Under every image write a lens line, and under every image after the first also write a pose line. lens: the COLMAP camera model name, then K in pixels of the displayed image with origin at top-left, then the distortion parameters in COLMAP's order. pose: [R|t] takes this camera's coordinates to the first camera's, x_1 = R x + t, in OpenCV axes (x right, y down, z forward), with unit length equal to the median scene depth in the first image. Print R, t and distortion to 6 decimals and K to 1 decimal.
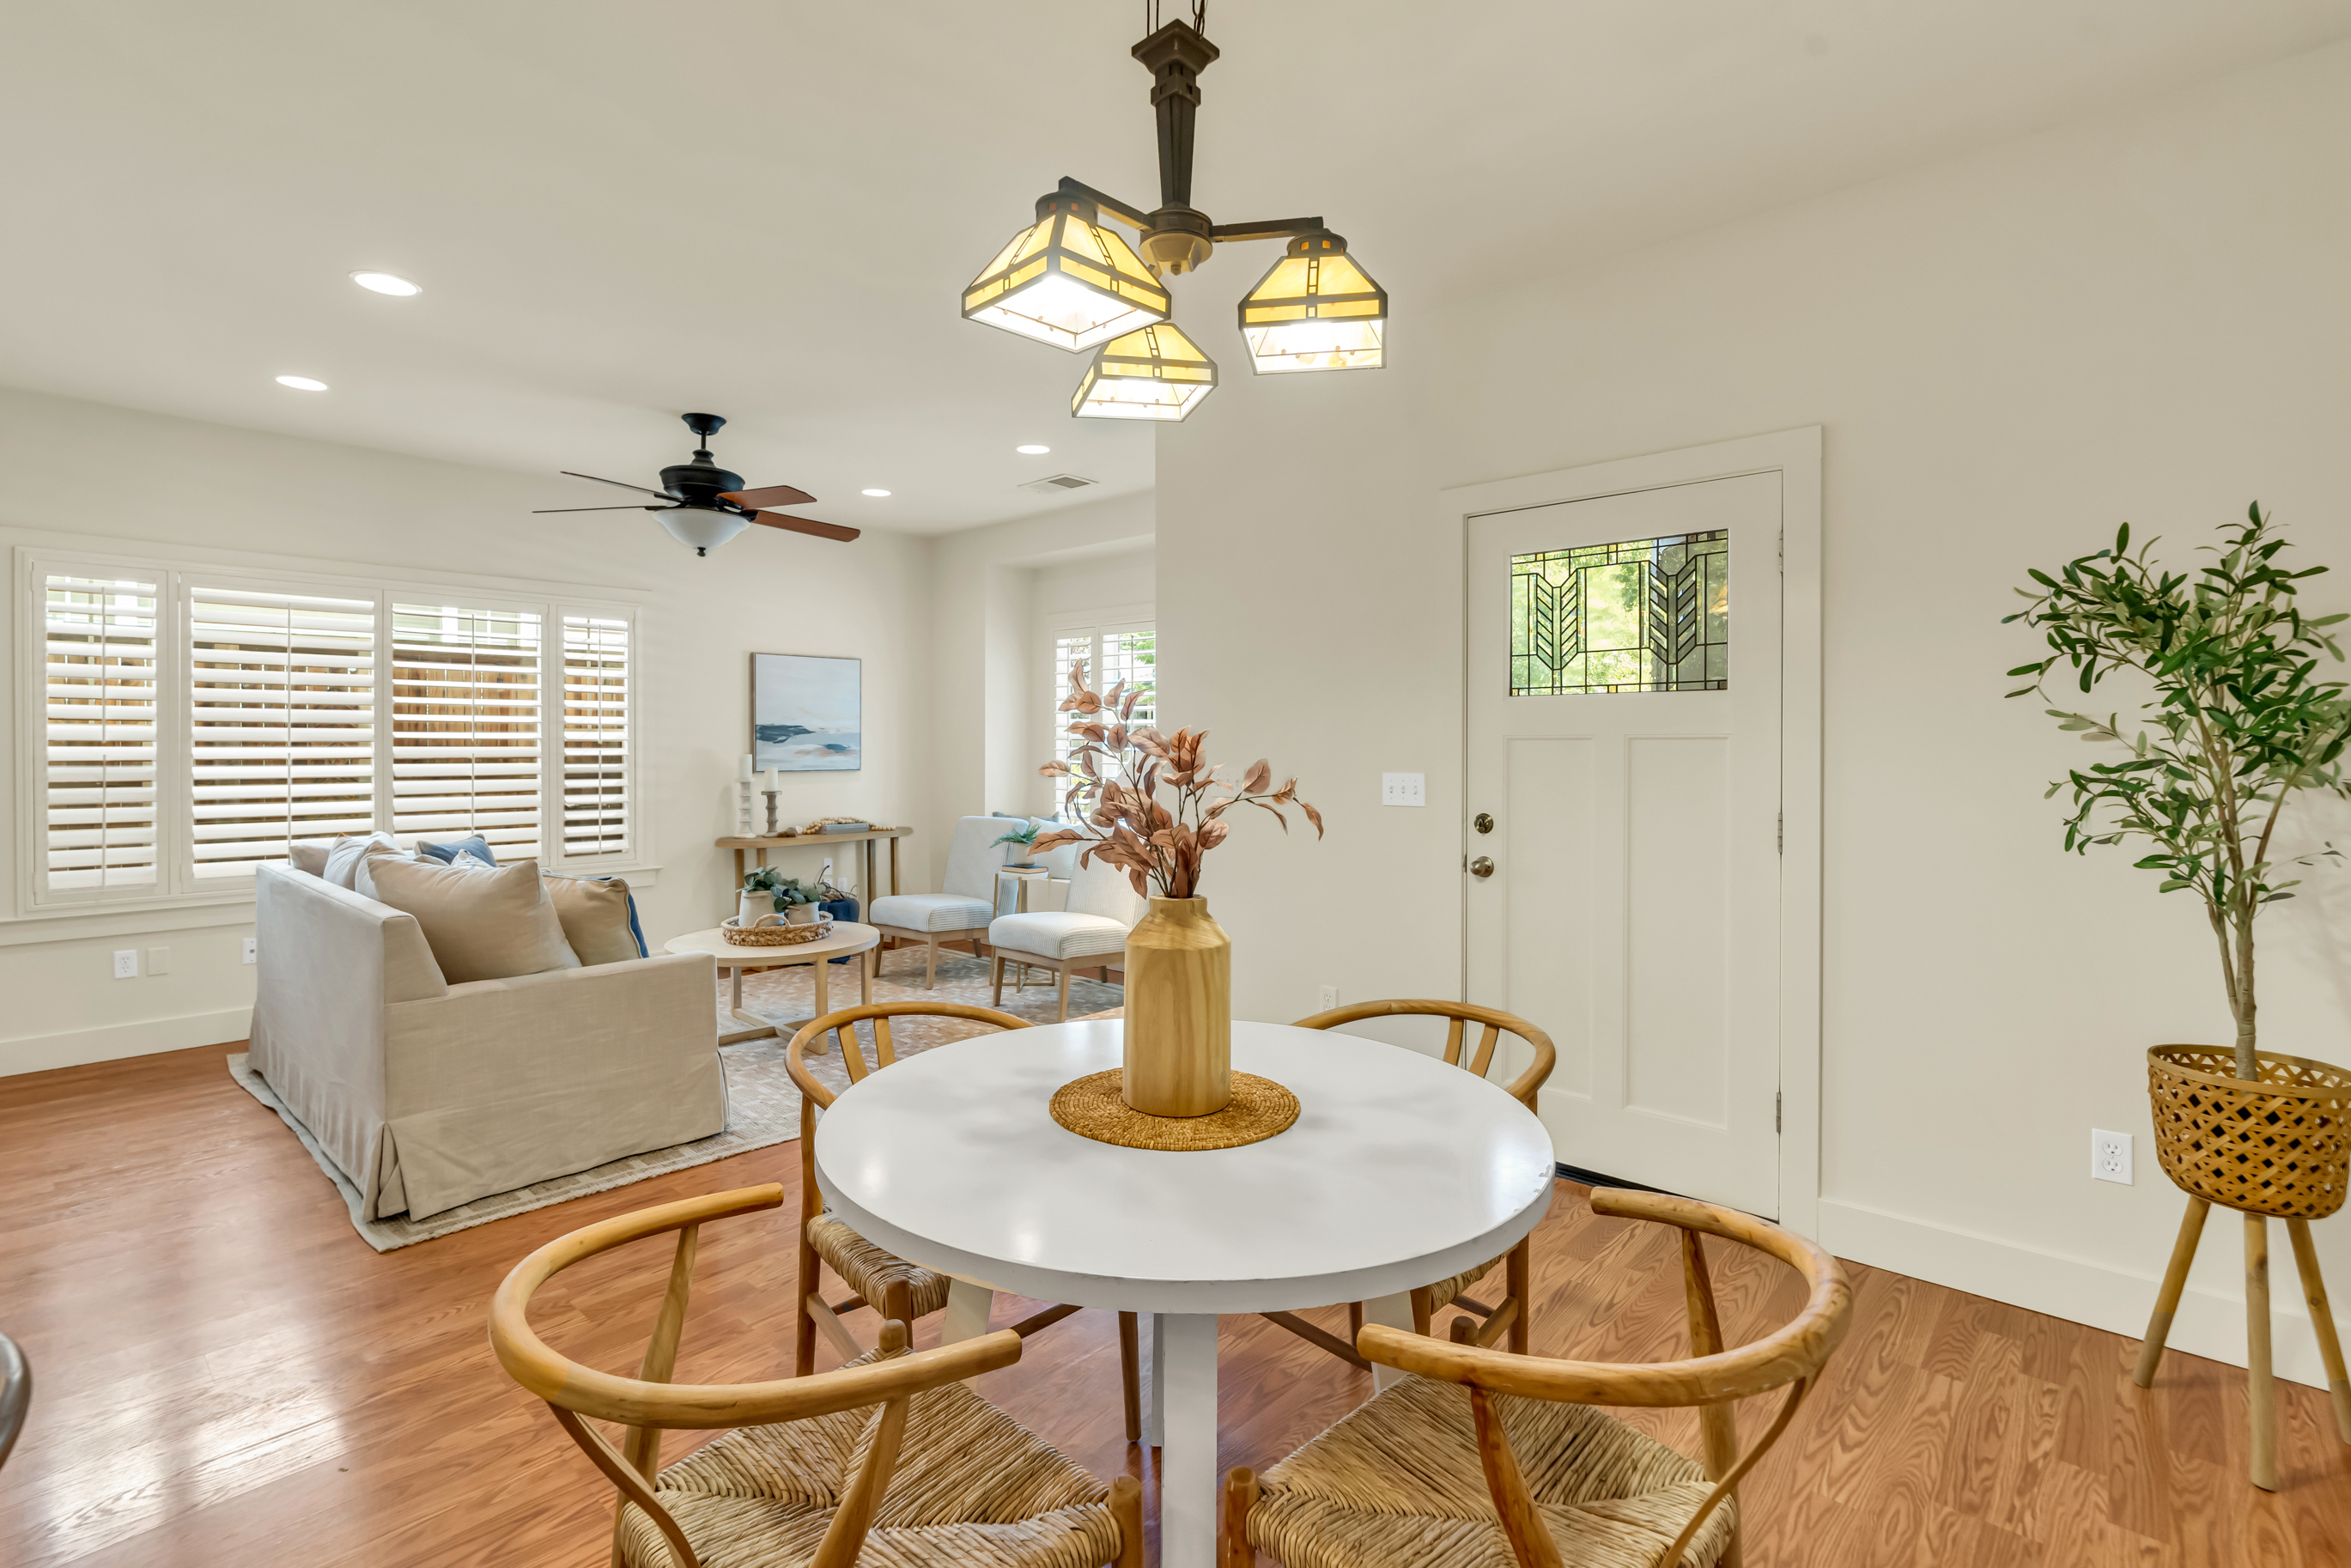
lens RADIAL K [[1082.4, 0, 1175.3], [0, 1082.4, 750.8], [0, 0, 1]] dist [-0.003235, 0.001367]
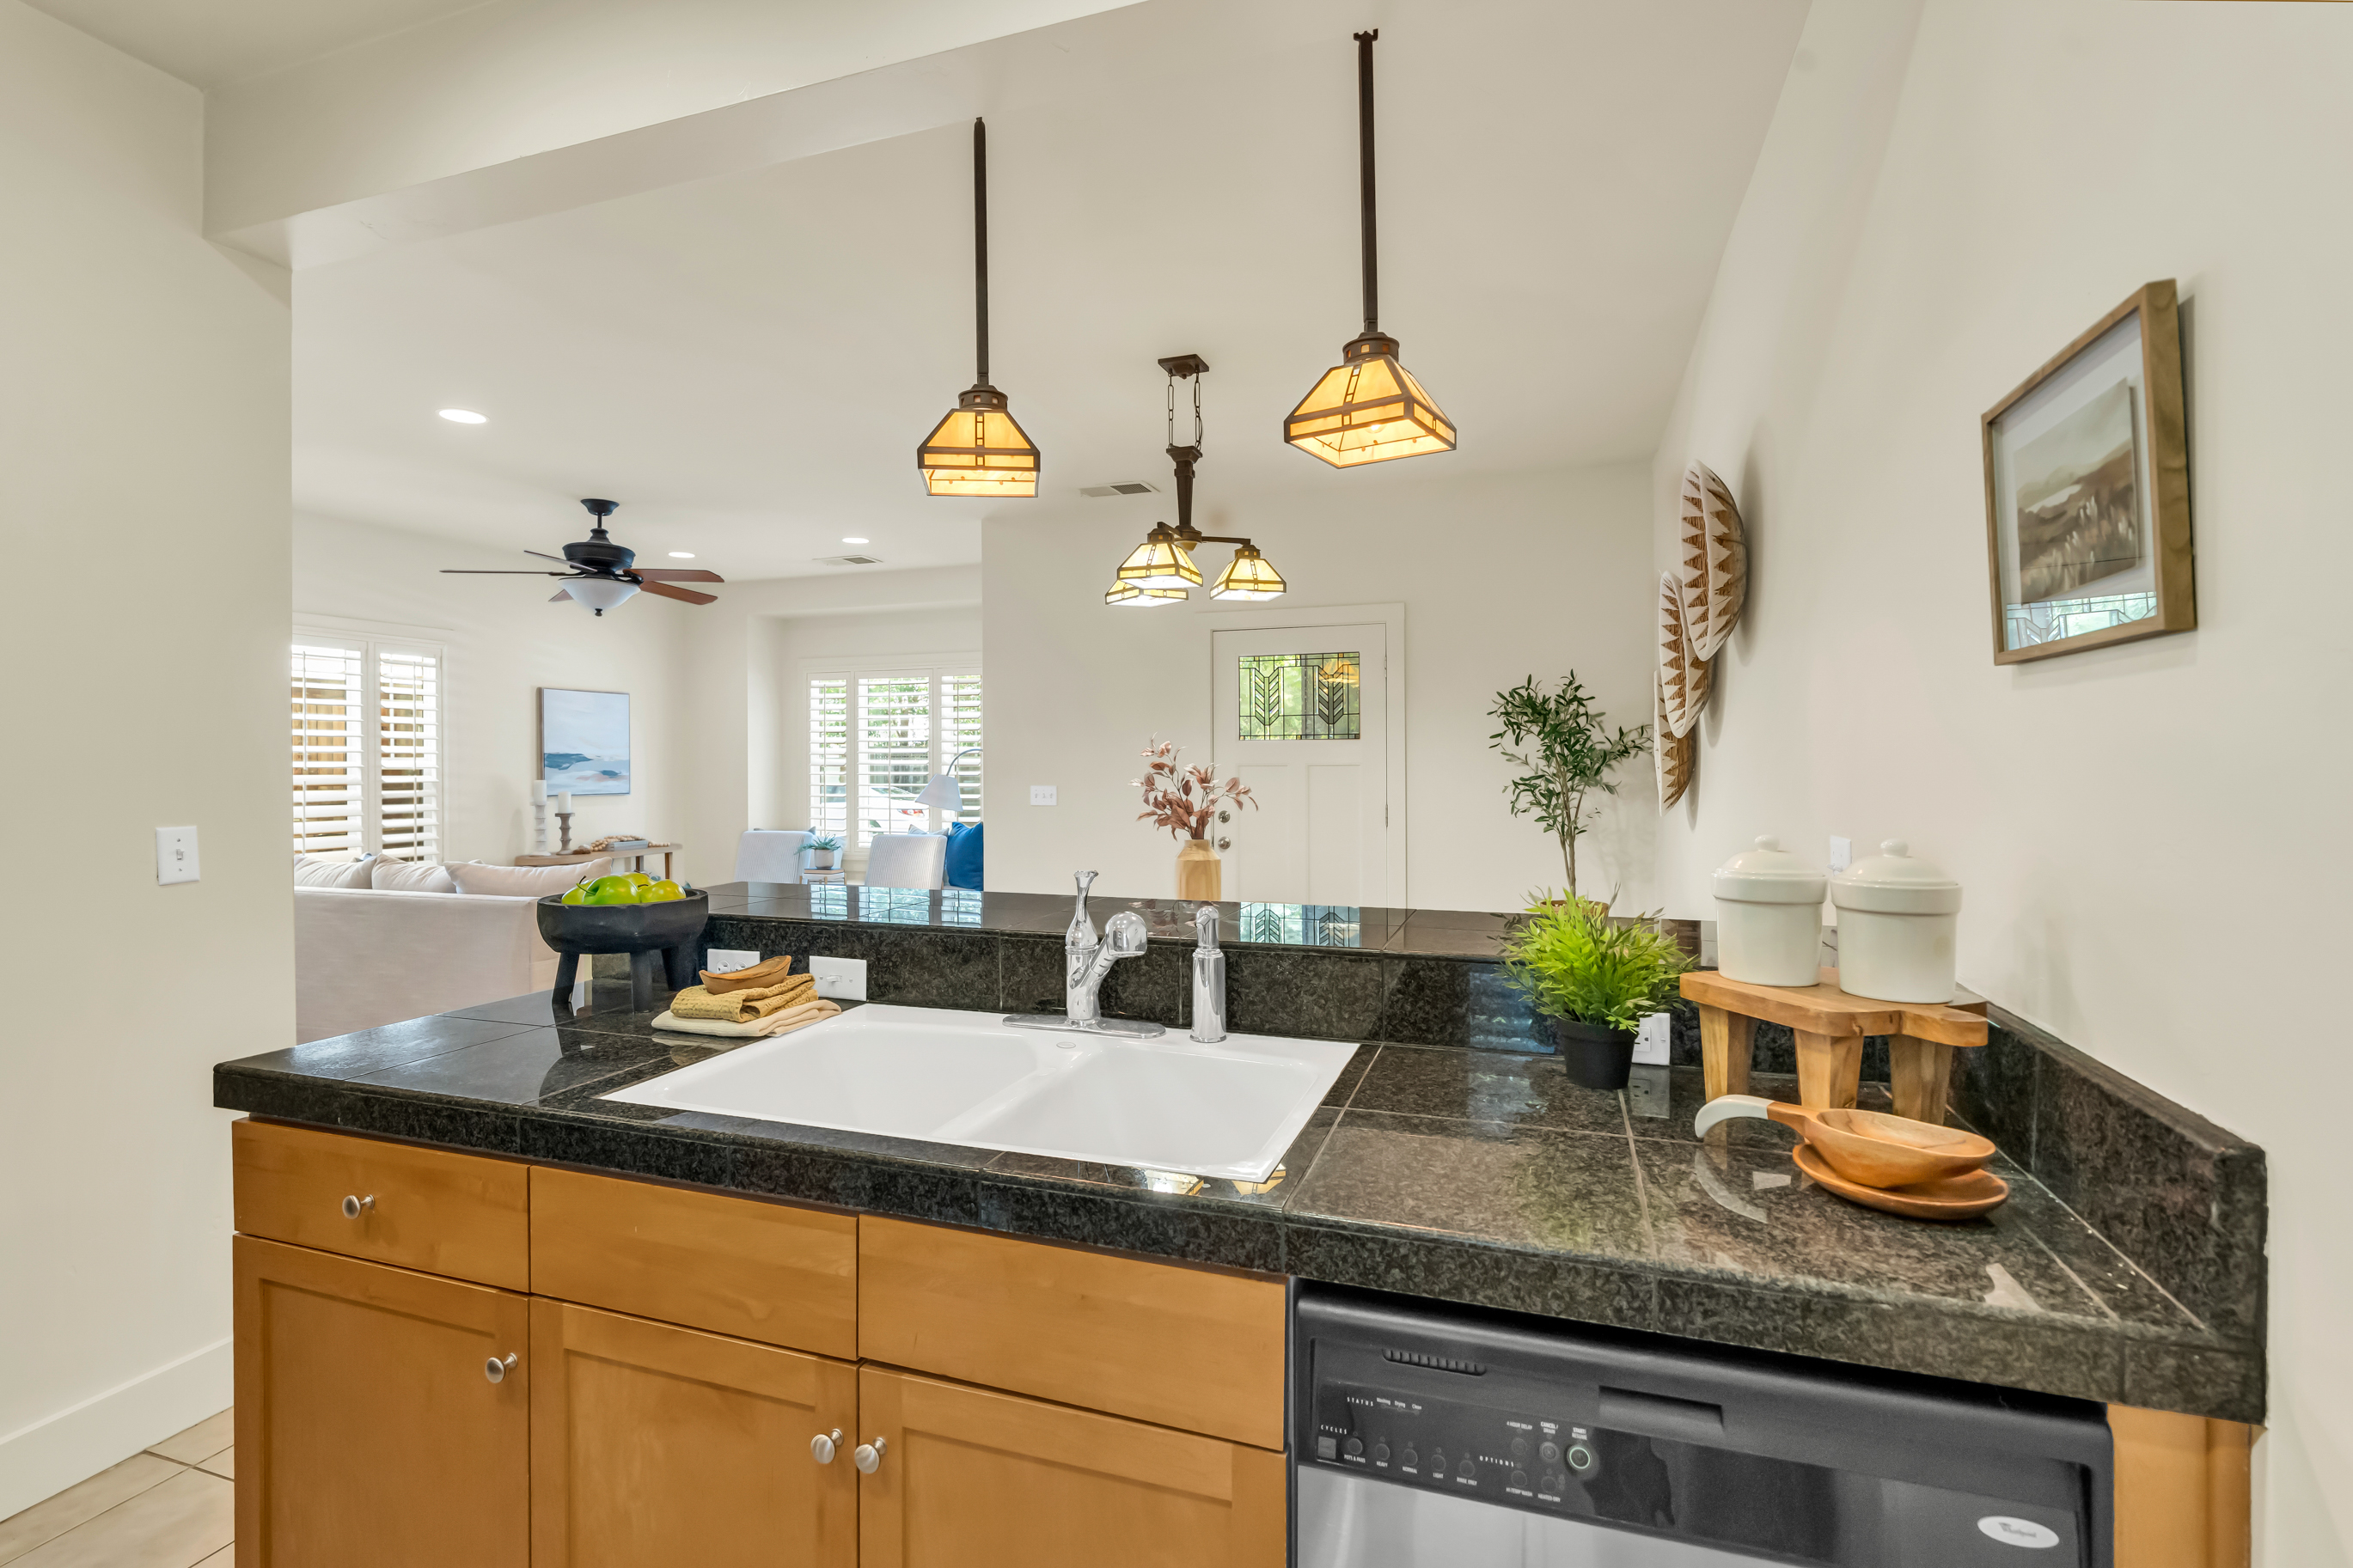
lens RADIAL K [[1099.4, 0, 1165.5], [0, 1099.4, 762.7], [0, 0, 1]] dist [-0.001860, 0.000726]
pose [[0.919954, -0.002304, 0.392020, -0.566464], [0.006040, 0.999947, -0.008298, -0.002684], [-0.391980, 0.010002, 0.919919, -0.636884]]
